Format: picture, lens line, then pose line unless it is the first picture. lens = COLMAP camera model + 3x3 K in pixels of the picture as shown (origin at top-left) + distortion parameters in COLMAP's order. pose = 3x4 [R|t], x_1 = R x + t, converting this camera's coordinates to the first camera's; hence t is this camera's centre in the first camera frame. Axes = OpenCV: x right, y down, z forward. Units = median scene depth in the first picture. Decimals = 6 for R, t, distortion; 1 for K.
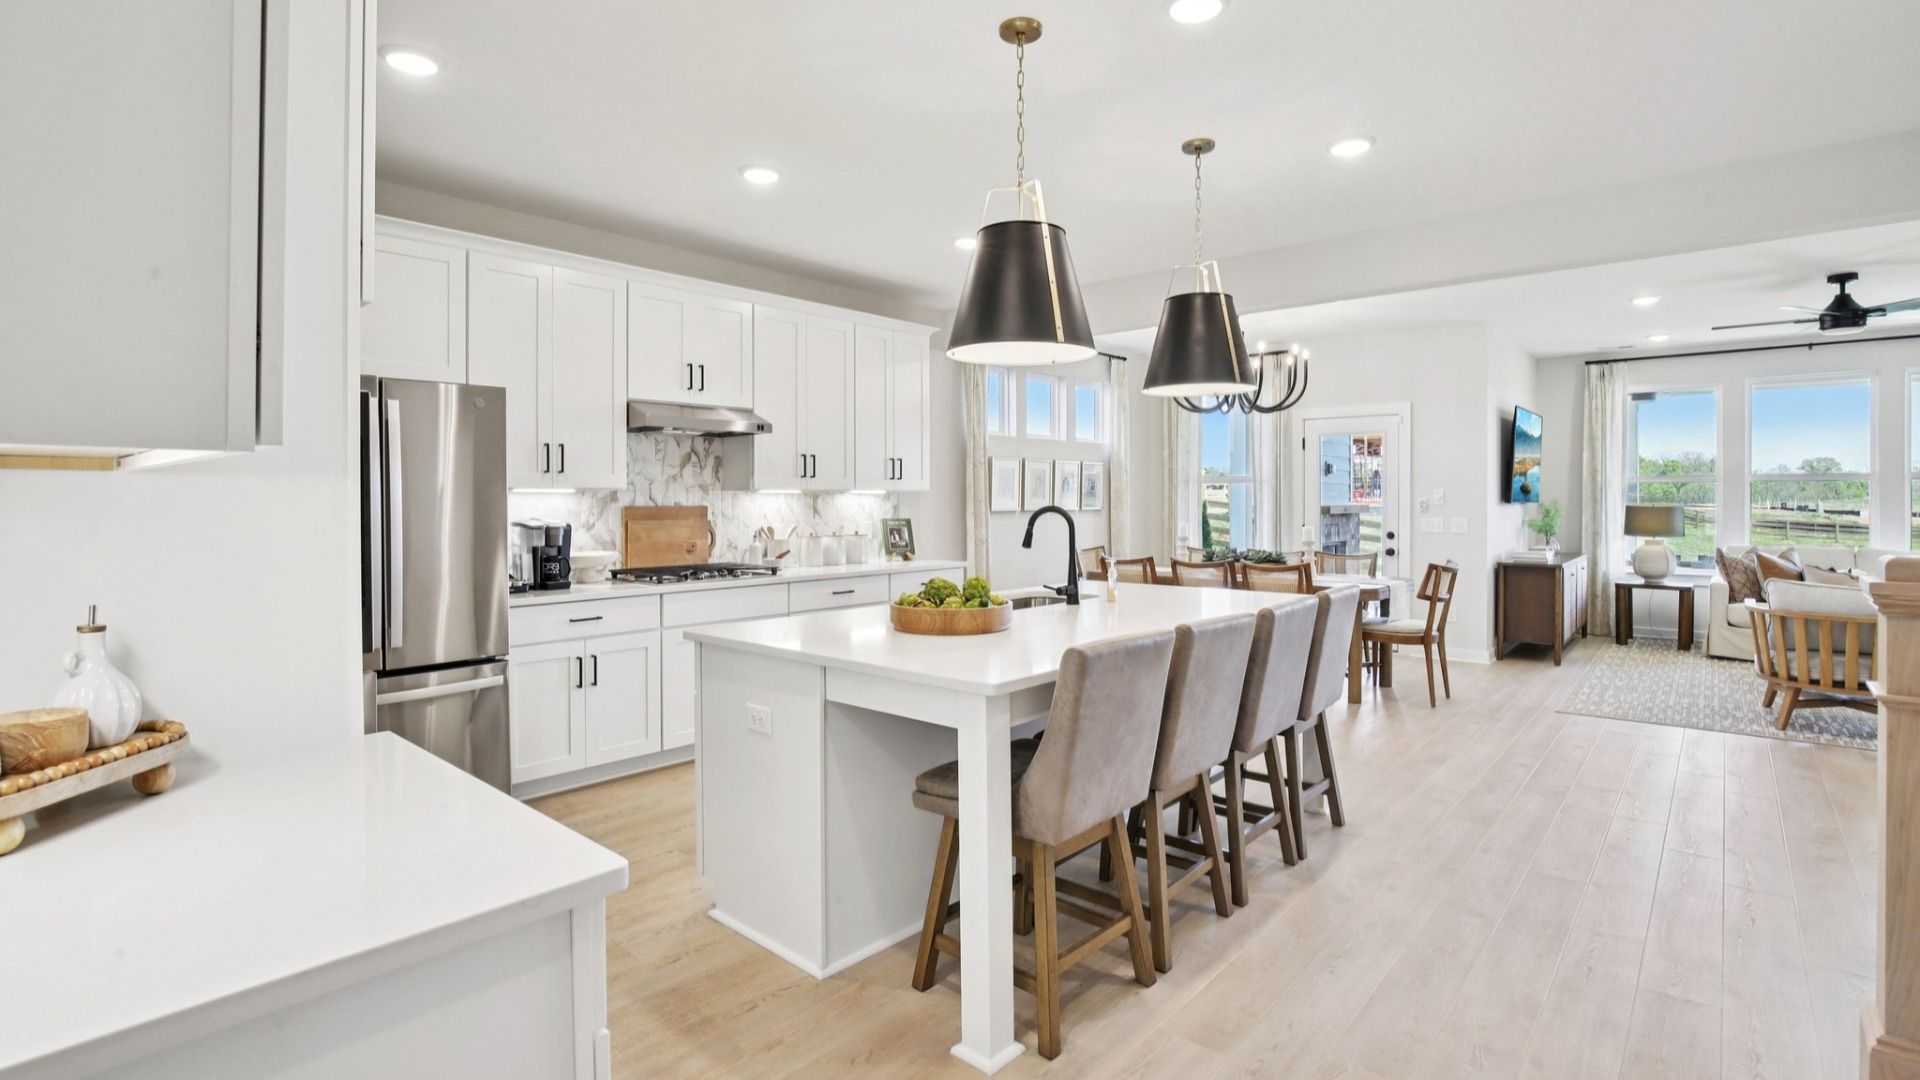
lens RADIAL K [[877.2, 0, 964.7], [0, 877.2, 512.7], [0, 0, 1]] dist [-0.024120, 0.000151]
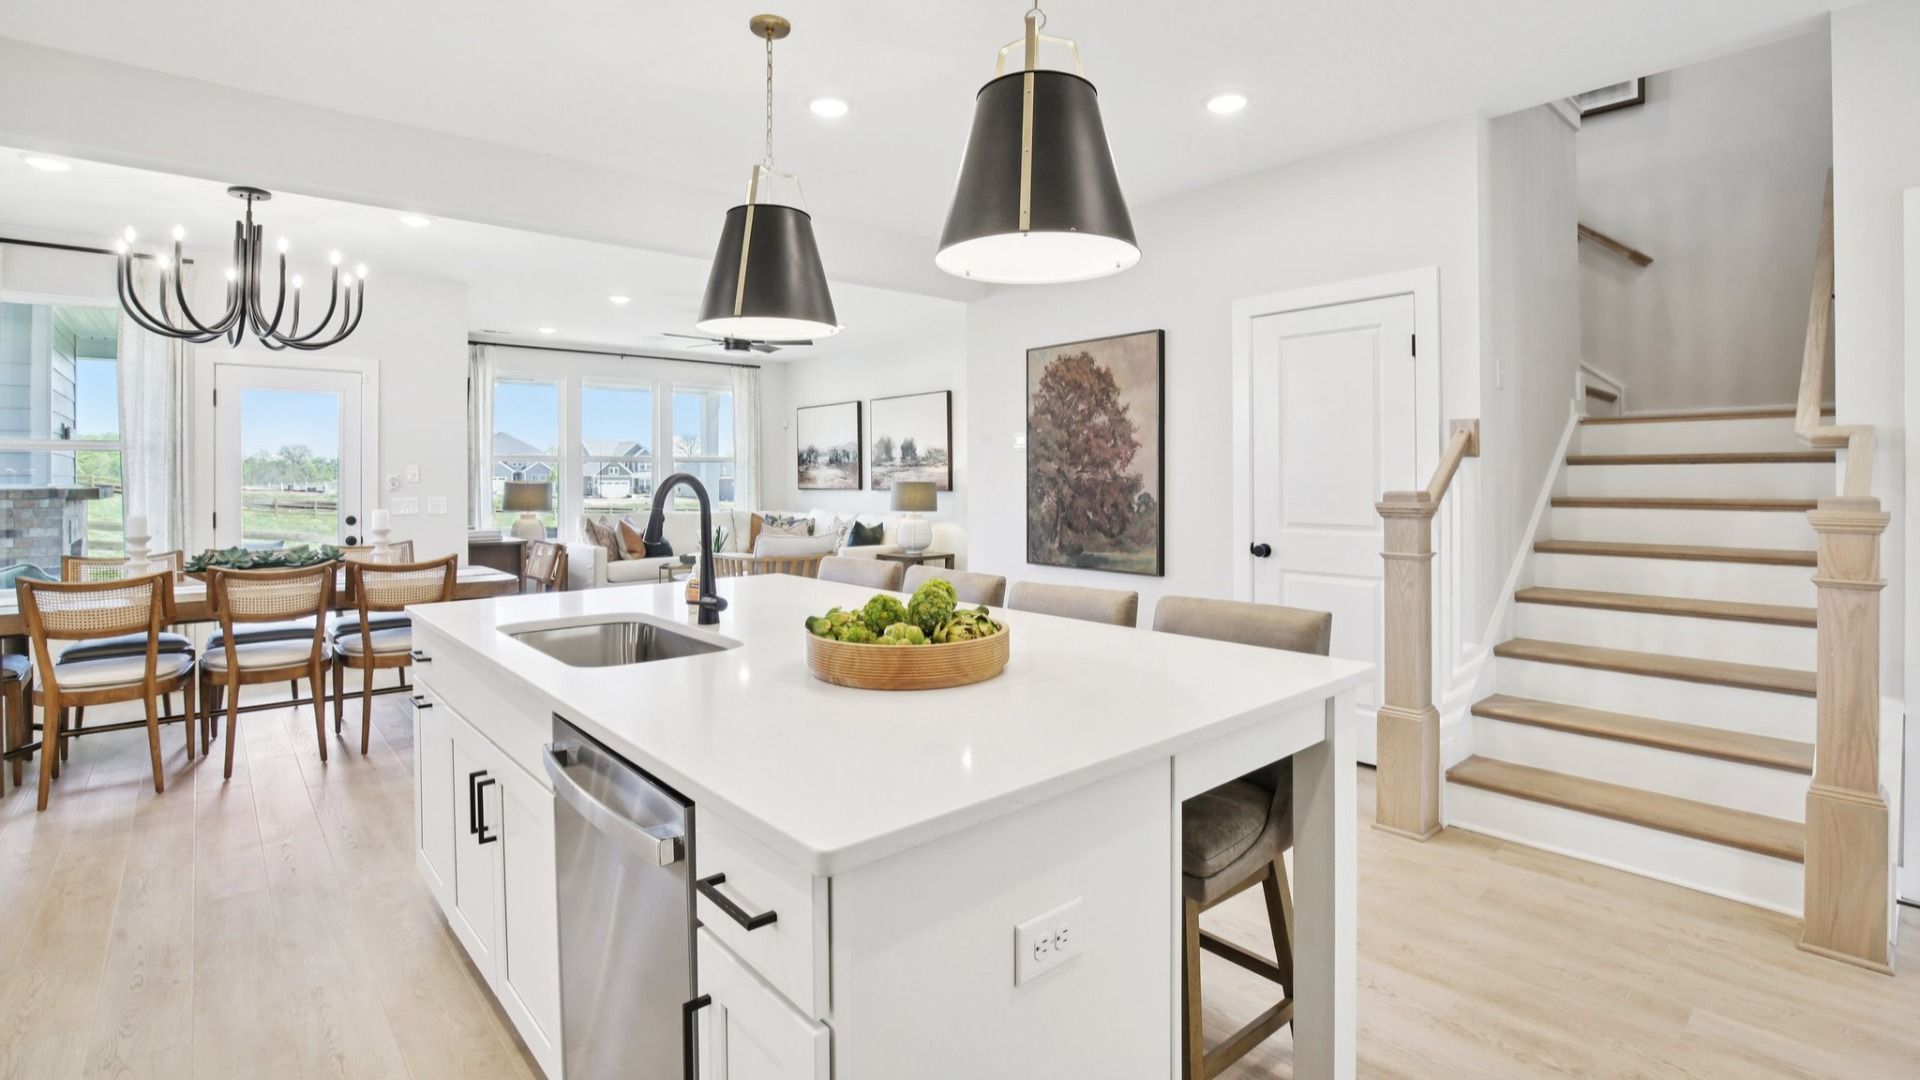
lens RADIAL K [[888.0, 0, 959.2], [0, 888.0, 474.4], [0, 0, 1]] dist [-0.024388, 0.000123]
pose [[0.131763, 0.004622, 0.991270, -0.355139], [0.020439, 0.999764, -0.007378, 0.001202], [-0.991070, 0.021233, 0.131638, 0.489027]]
